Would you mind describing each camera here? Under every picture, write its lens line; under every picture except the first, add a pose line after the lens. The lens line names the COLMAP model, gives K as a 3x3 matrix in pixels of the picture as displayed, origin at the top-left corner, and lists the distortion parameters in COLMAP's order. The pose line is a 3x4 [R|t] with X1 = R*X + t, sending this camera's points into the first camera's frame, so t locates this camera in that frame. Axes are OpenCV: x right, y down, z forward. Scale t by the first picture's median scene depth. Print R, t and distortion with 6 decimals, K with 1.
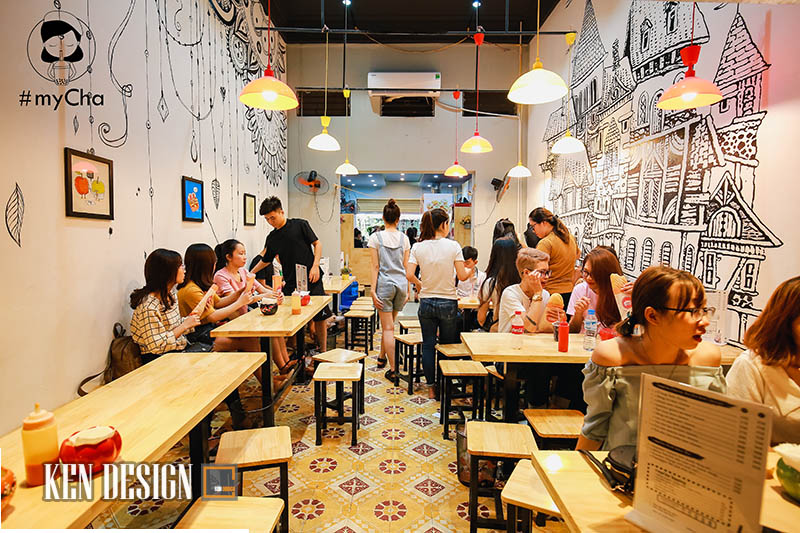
lens RADIAL K [[441.7, 0, 401.4], [0, 441.7, 267.4], [0, 0, 1]] dist [-0.006843, -0.001306]
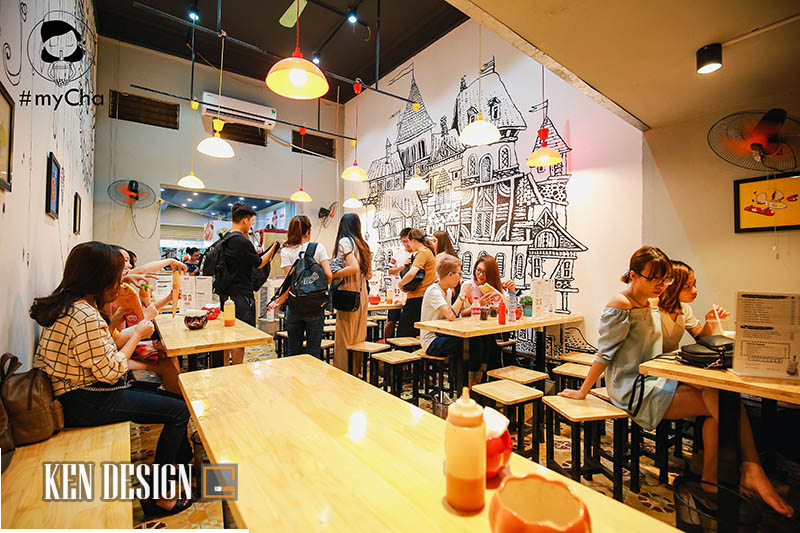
lens RADIAL K [[372.8, 0, 402.6], [0, 372.8, 265.1], [0, 0, 1]] dist [-0.027476, 0.001048]
pose [[0.794982, 0.003242, 0.606624, -0.368688], [0.045721, 0.996821, -0.065244, 0.043594], [-0.604907, 0.079603, 0.792307, 0.163658]]
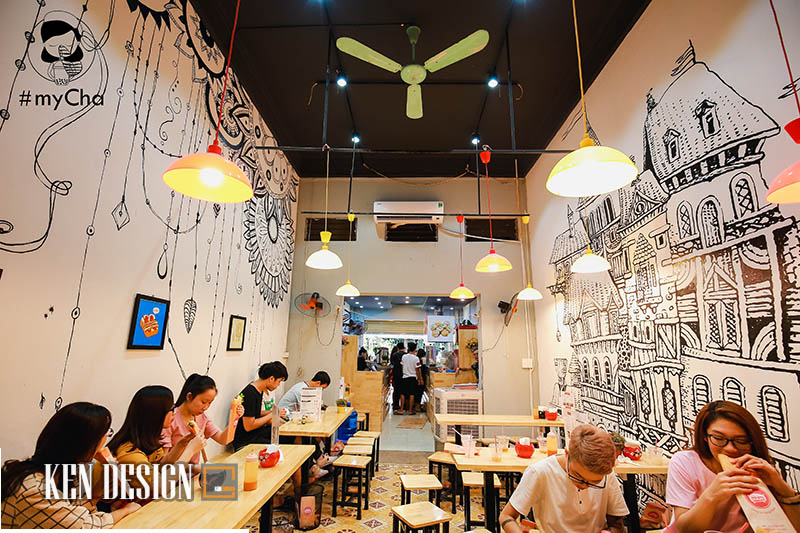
lens RADIAL K [[380.1, 0, 401.1], [0, 380.1, 264.0], [0, 0, 1]] dist [-0.023004, 0.002146]
pose [[0.999842, 0.004357, -0.017220, 0.008282], [-0.009235, 0.955625, -0.294441, -0.053968], [0.015173, 0.294554, 0.955514, 0.295652]]
